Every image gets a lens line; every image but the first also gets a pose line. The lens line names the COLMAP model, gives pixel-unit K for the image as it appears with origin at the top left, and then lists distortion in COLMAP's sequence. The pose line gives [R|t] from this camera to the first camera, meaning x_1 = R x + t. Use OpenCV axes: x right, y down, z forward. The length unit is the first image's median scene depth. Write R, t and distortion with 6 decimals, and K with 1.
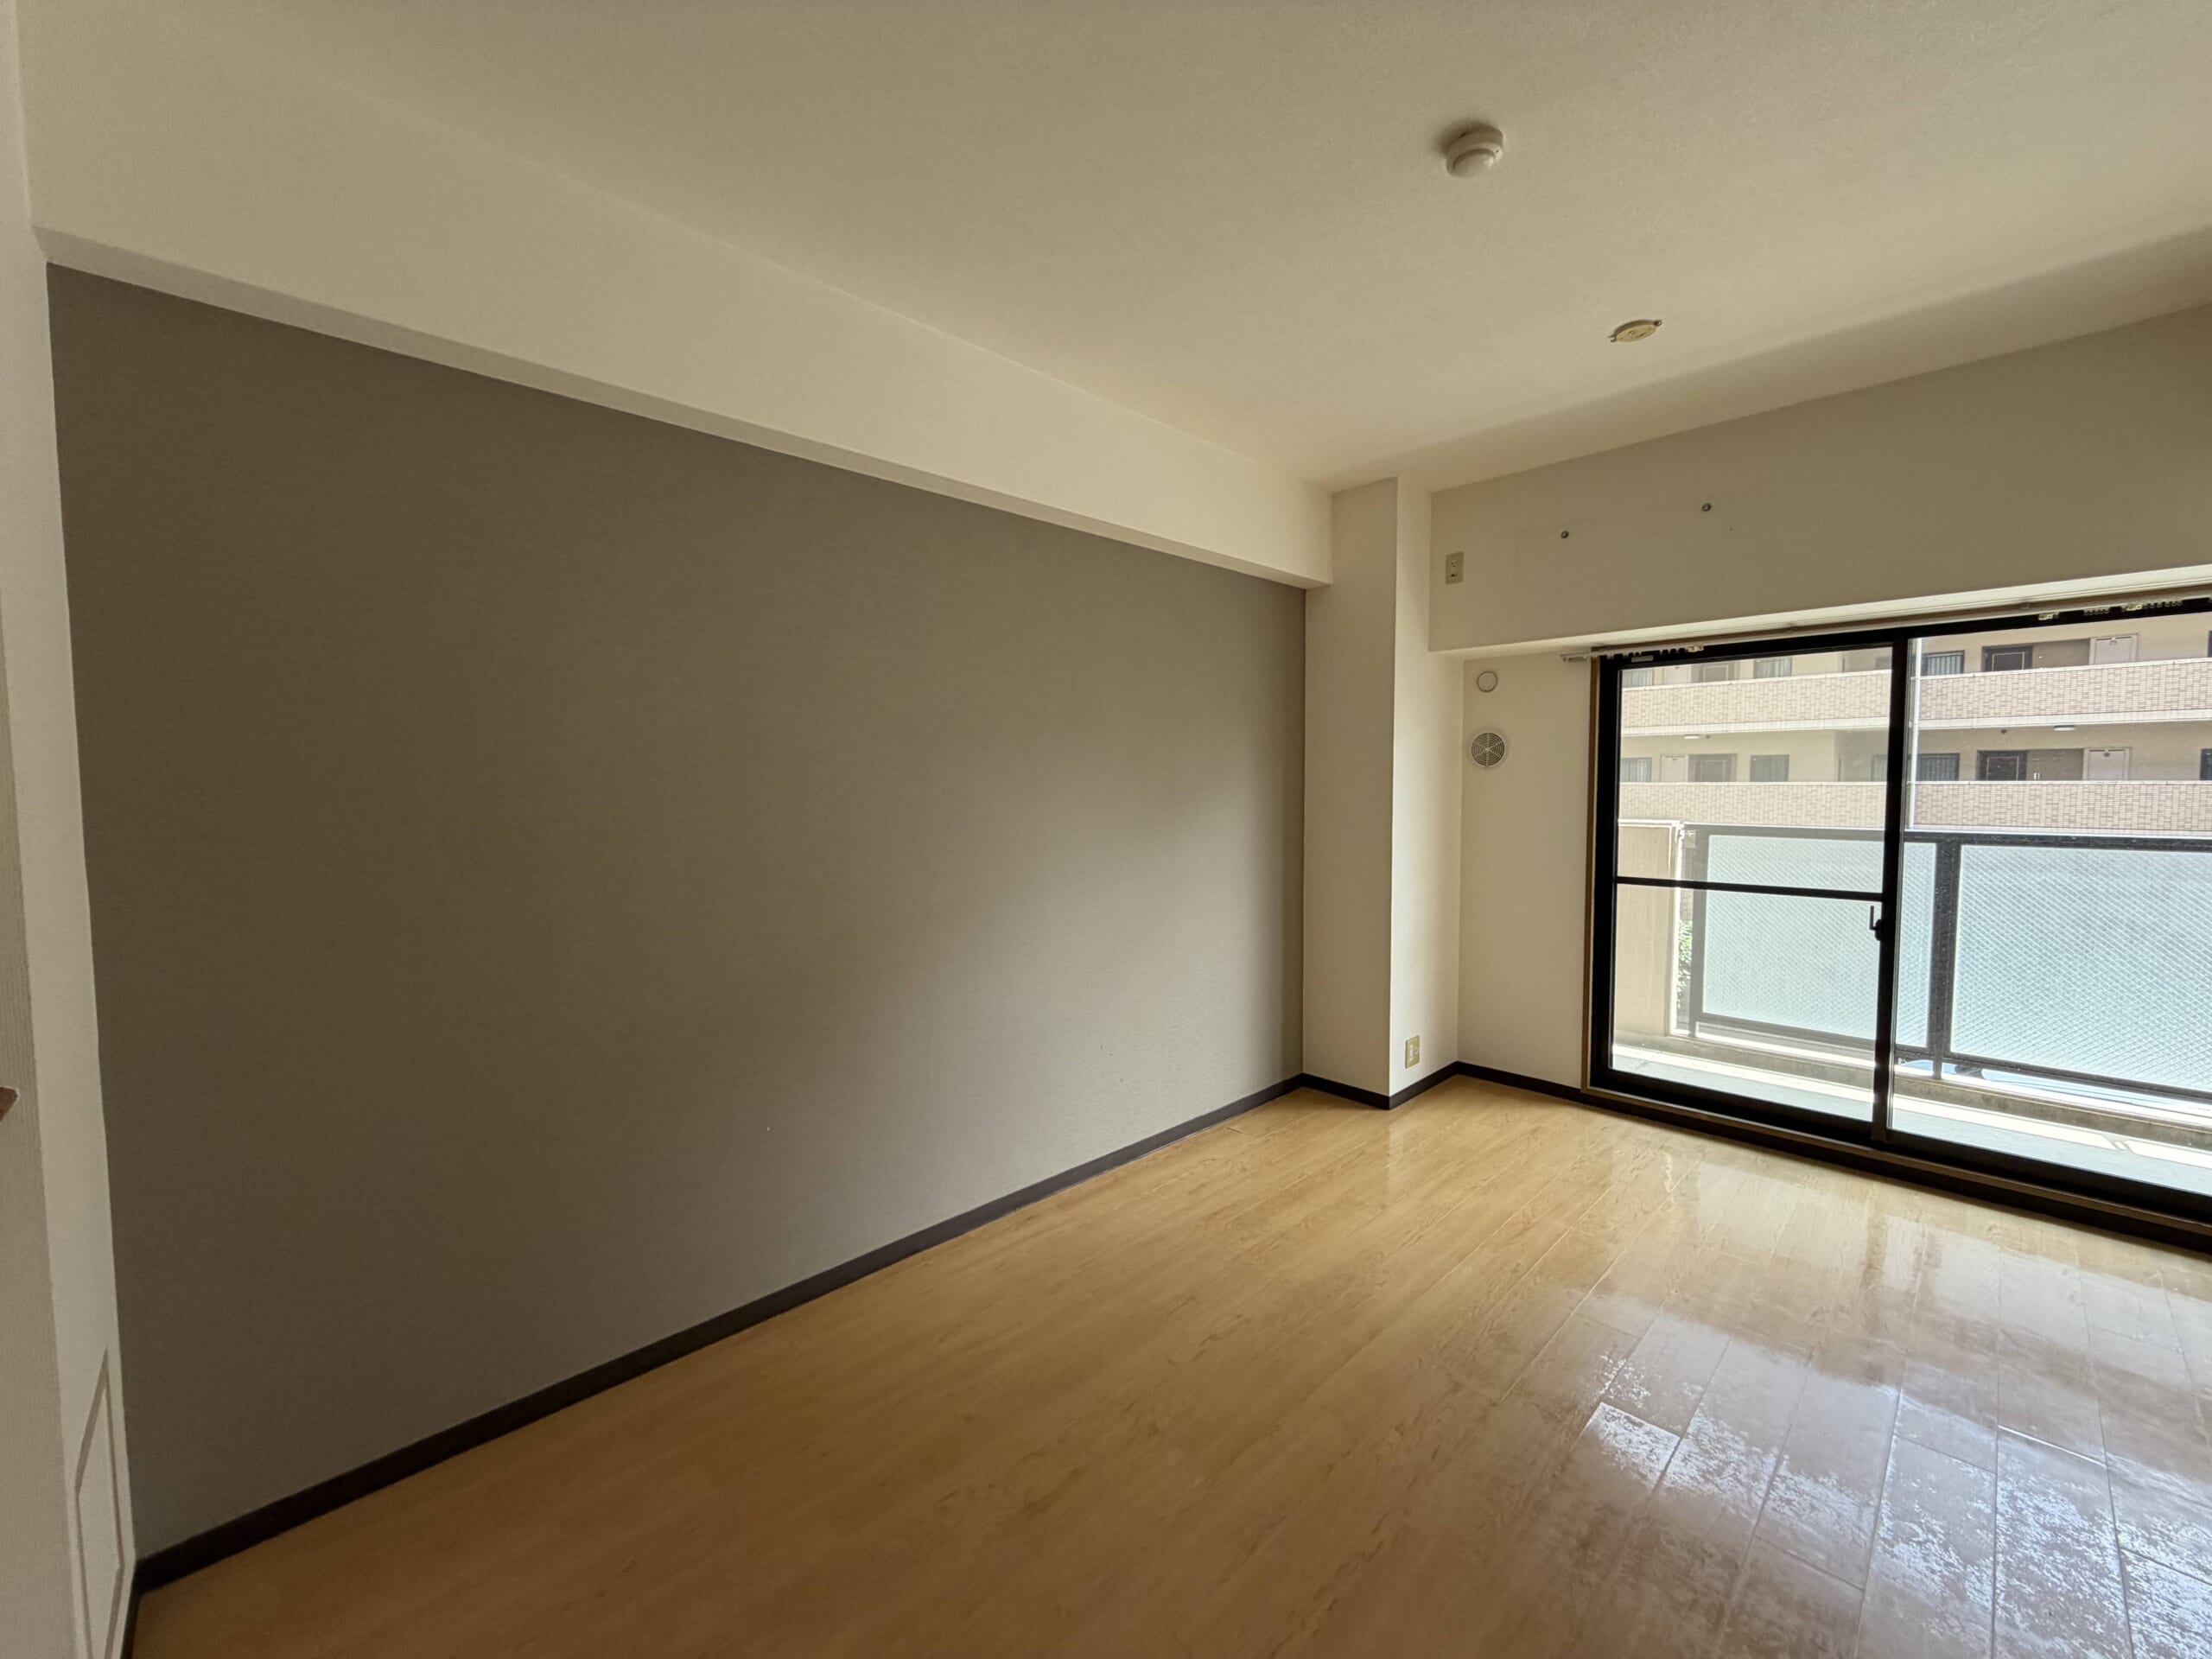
lens RADIAL K [[881.0, 0, 1109.5], [0, 881.0, 831.5], [0, 0, 1]] dist [0.000312, -0.000002]
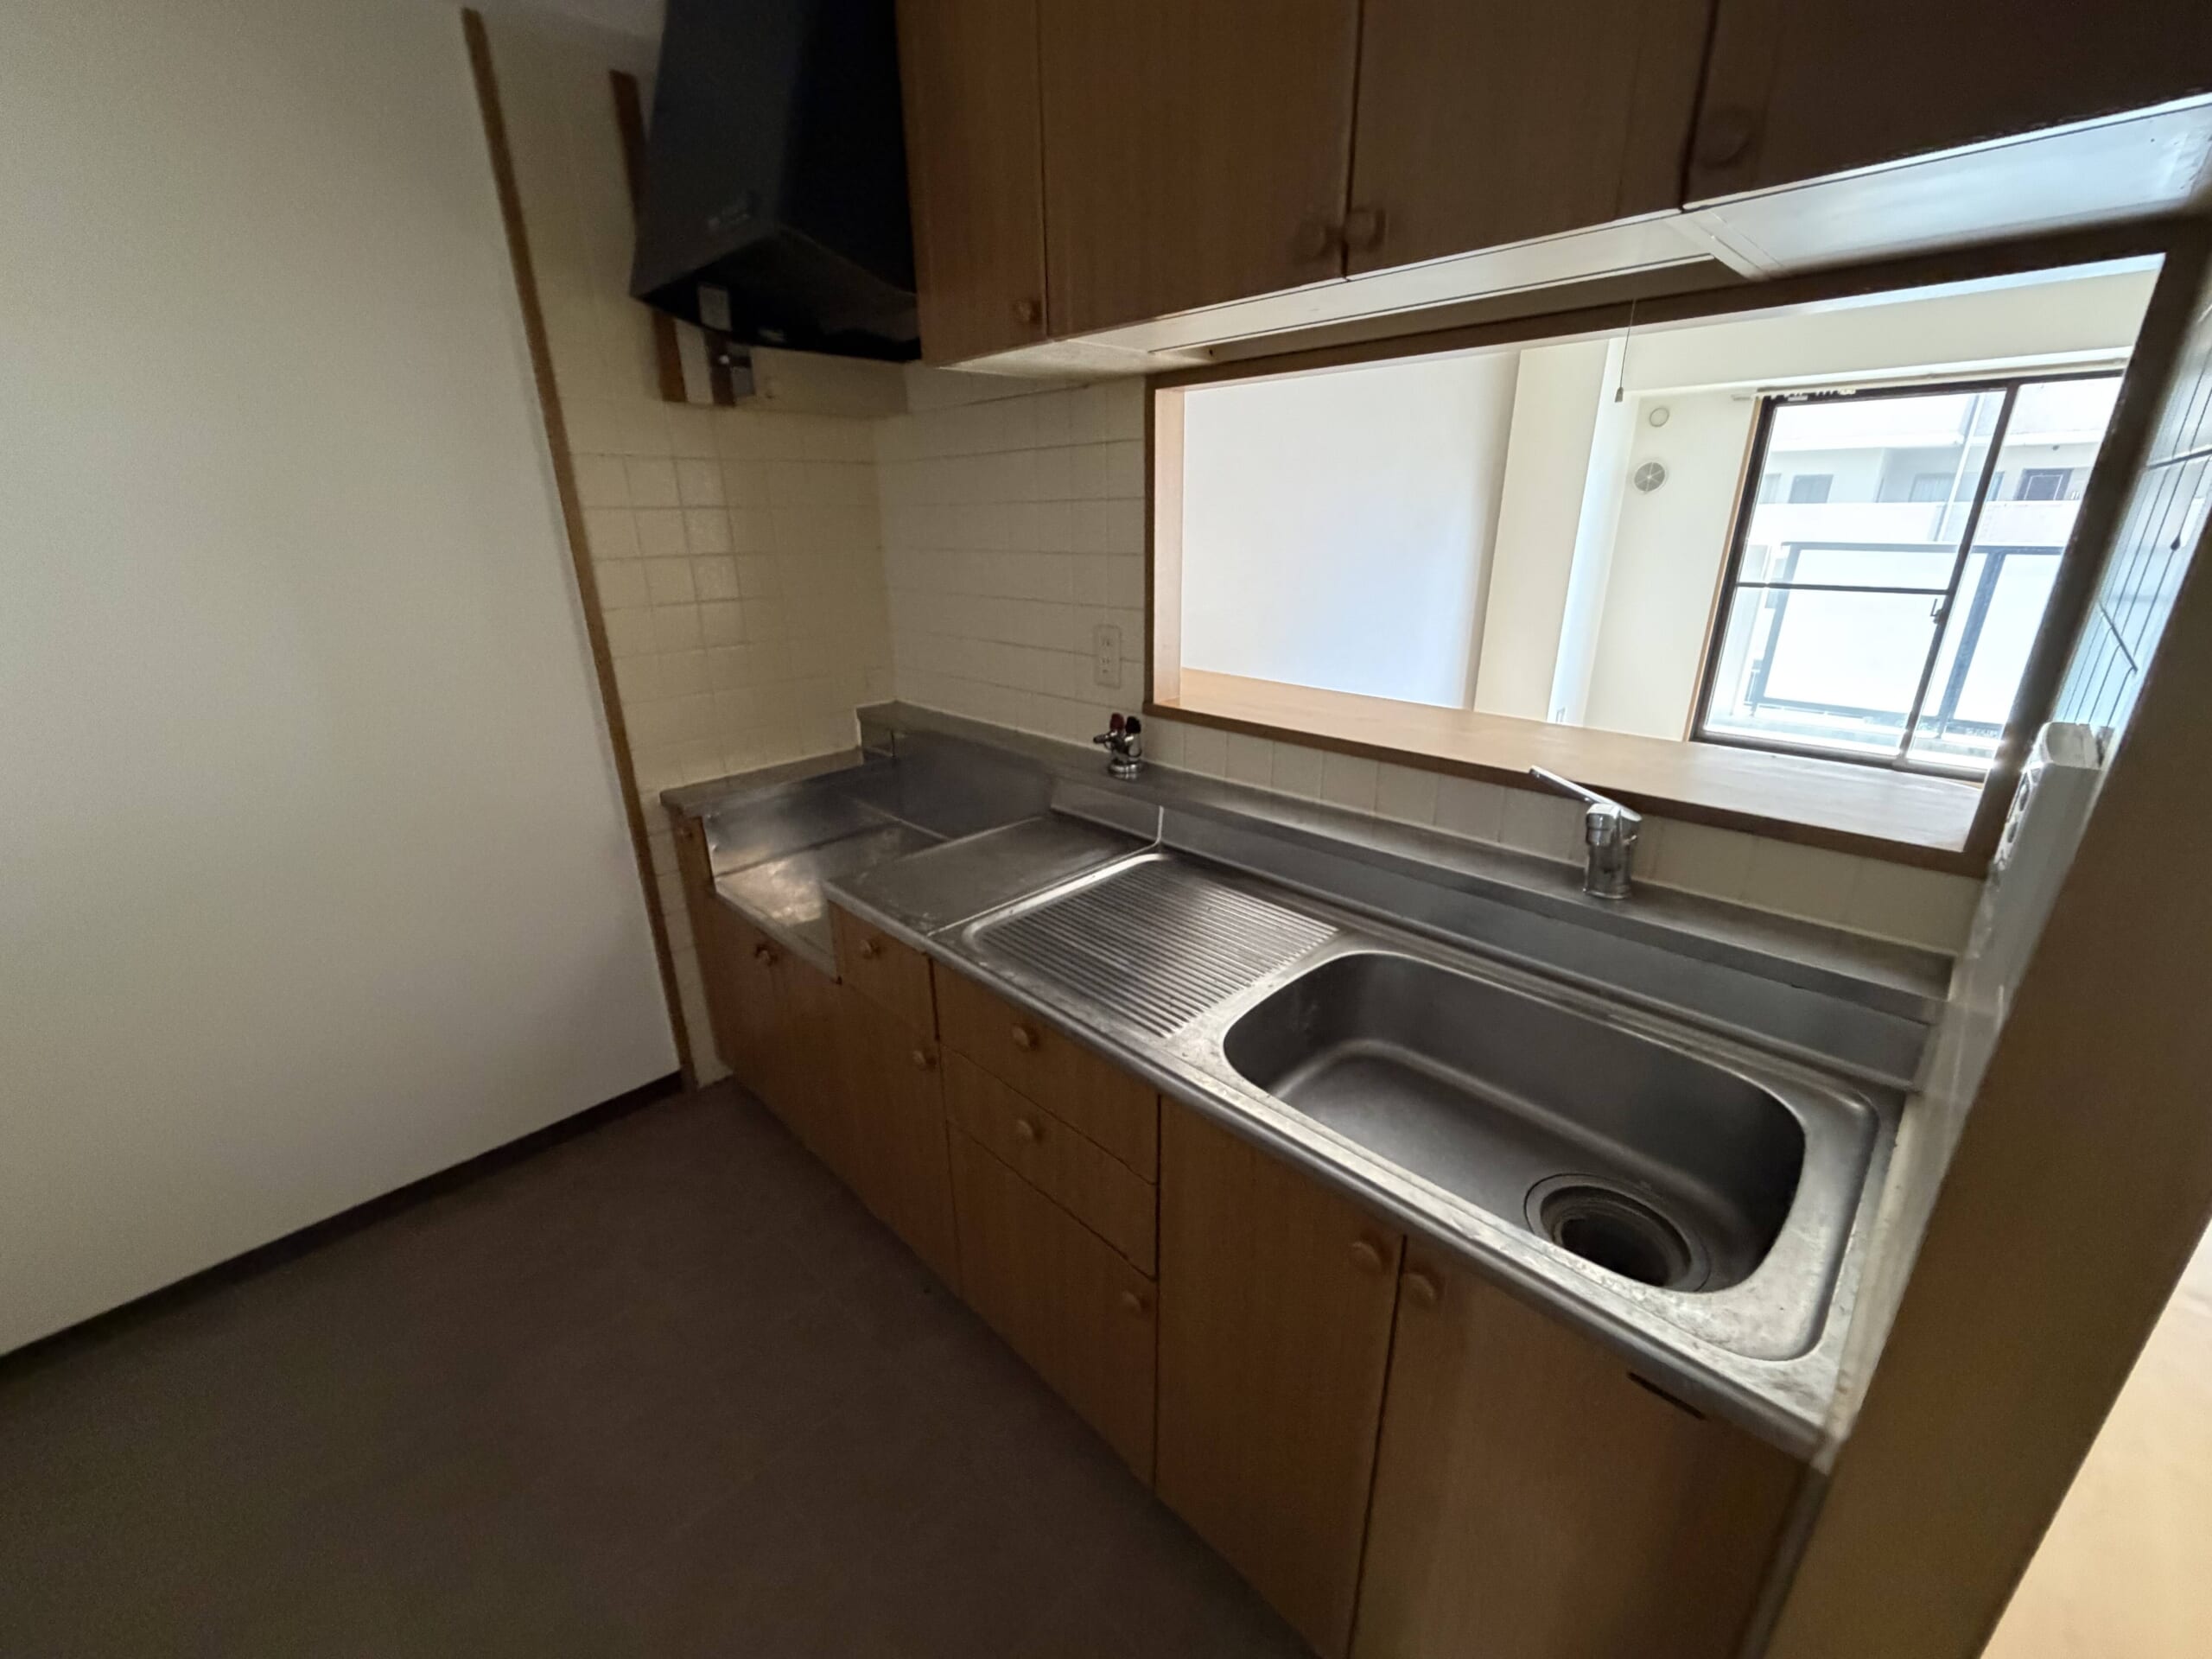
lens RADIAL K [[881.0, 0, 1109.6], [0, 881.0, 825.1], [0, 0, 1]] dist [0.000312, -0.000002]
pose [[0.999893, -0.011097, 0.009510, -0.368382], [0.007937, 0.958738, 0.284181, 0.018661], [-0.012271, -0.284075, 0.958724, -0.334961]]
